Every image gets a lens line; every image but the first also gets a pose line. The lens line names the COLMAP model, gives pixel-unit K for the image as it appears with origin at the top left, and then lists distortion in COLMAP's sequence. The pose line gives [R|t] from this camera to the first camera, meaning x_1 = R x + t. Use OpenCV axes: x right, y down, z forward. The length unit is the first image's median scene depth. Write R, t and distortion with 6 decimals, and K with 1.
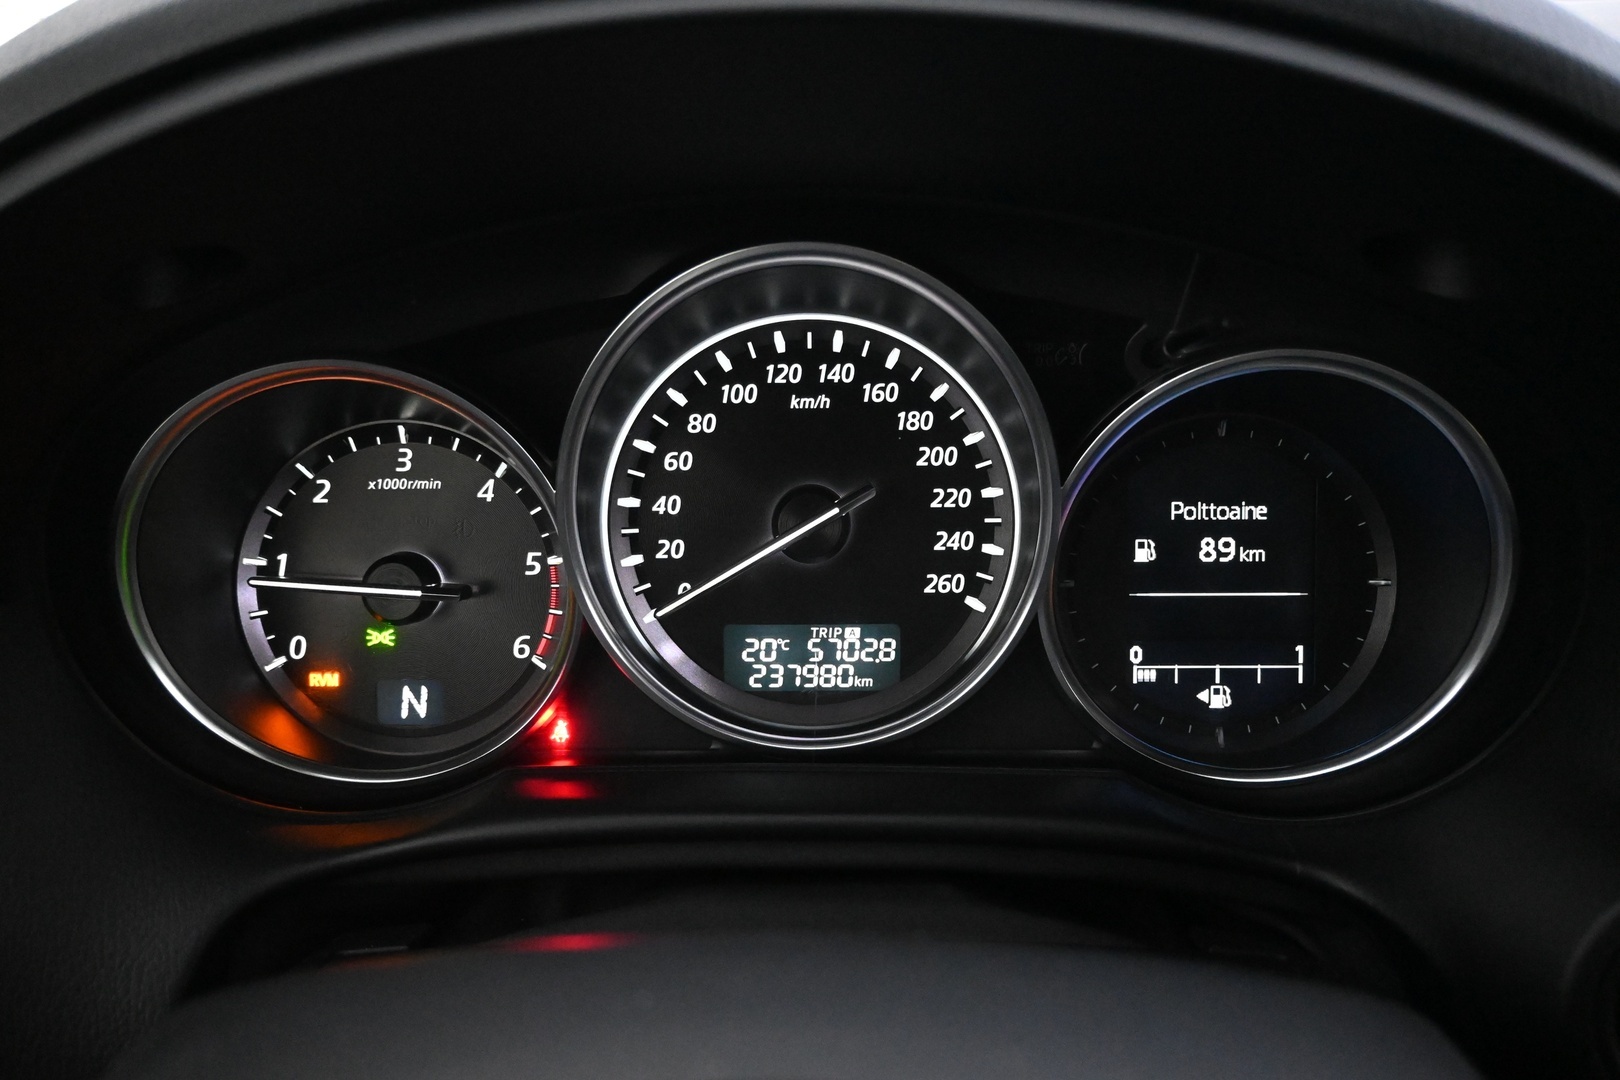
lens RADIAL K [[1409.9, 0, 821.4], [0, 1409.9, 540.1], [0, 0, 1]] dist [-0.008593, 0.003140]
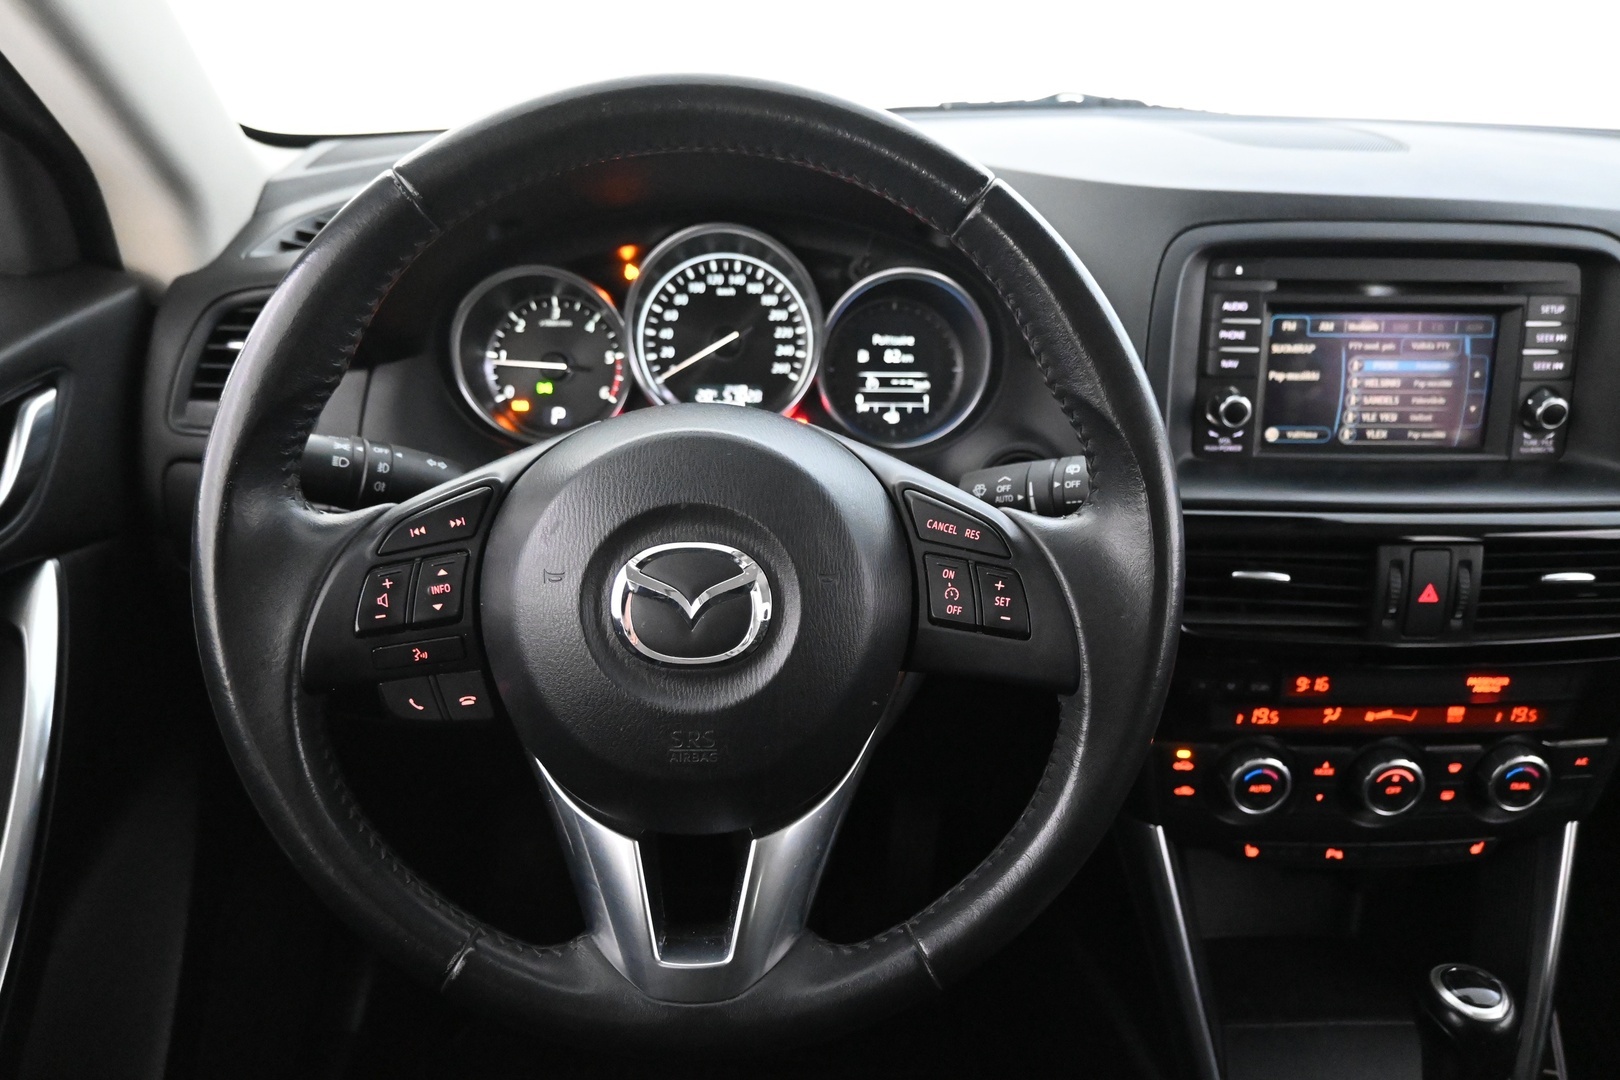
lens RADIAL K [[1184.7, 0, 811.1], [0, 1184.7, 545.7], [0, 0, 1]] dist [0.005617, -0.013933]
pose [[0.998065, 0.006851, 0.061800, 0.015125], [-0.009501, 0.999043, 0.042695, 0.249237], [-0.061448, -0.043200, 0.997175, -1.054976]]
